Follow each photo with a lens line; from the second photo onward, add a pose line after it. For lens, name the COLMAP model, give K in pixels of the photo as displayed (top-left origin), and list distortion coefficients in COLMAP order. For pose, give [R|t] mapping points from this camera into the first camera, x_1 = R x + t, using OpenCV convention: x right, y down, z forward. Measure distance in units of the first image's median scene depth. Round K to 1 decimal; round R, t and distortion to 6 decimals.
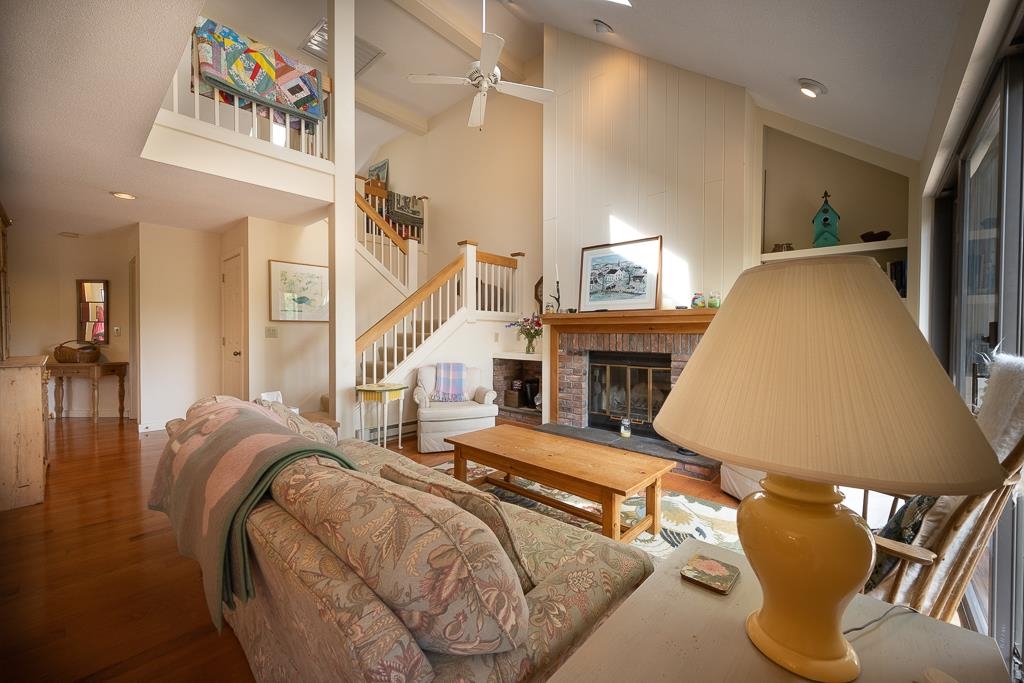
lens RADIAL K [[411.8, 0, 525.2], [0, 411.8, 335.3], [0, 0, 1]] dist [0.001524, 0.000644]
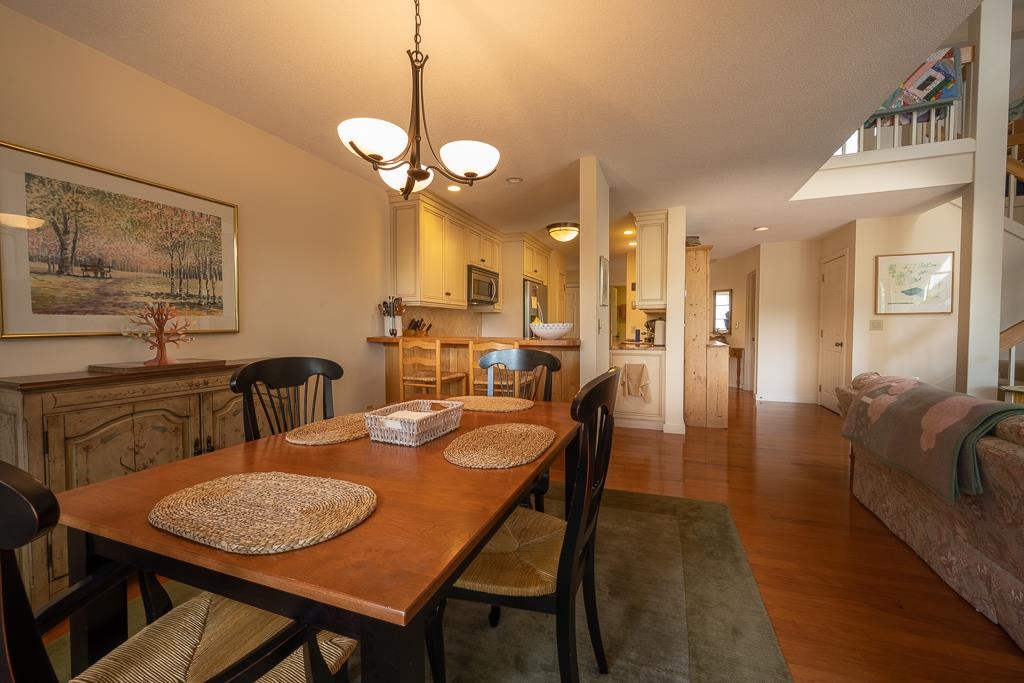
lens RADIAL K [[411.8, 0, 505.0], [0, 411.8, 341.2], [0, 0, 1]] dist [0.001524, 0.000644]
pose [[0.351619, 0.027963, -0.935726, 0.035283], [0.000028, 0.999553, 0.029881, 0.002274], [0.936143, -0.010533, 0.351461, -0.270398]]
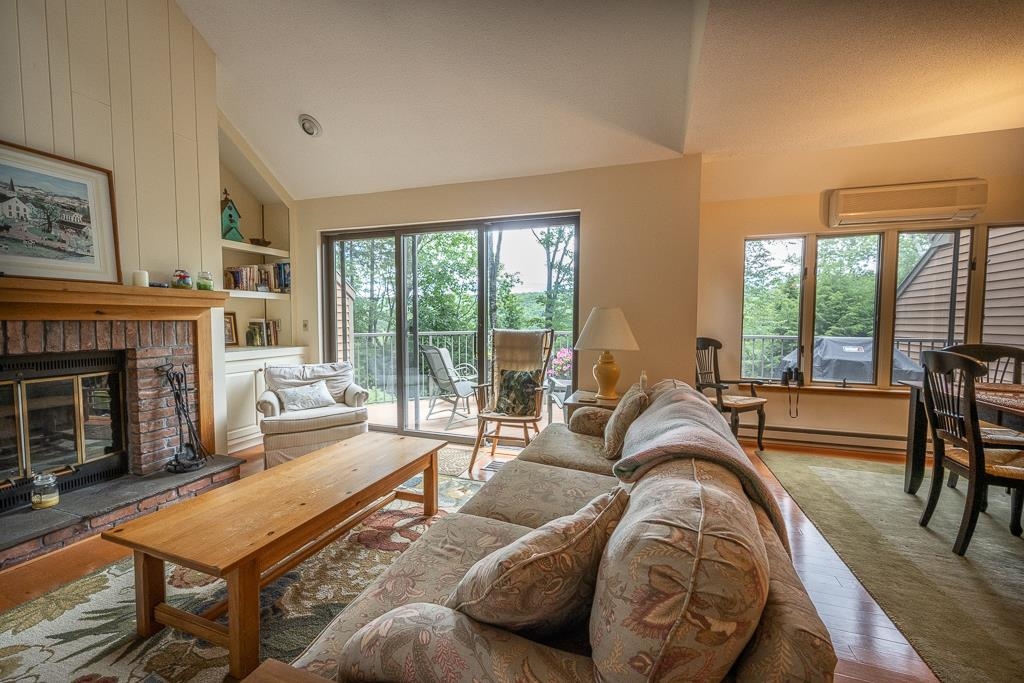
lens RADIAL K [[411.8, 0, 509.4], [0, 411.8, 339.9], [0, 0, 1]] dist [0.001524, 0.000644]
pose [[-0.372293, -0.051896, 0.926663, -0.492818], [-0.003866, 0.998514, 0.054367, -0.010789], [-0.928107, 0.016658, -0.371940, 0.612683]]
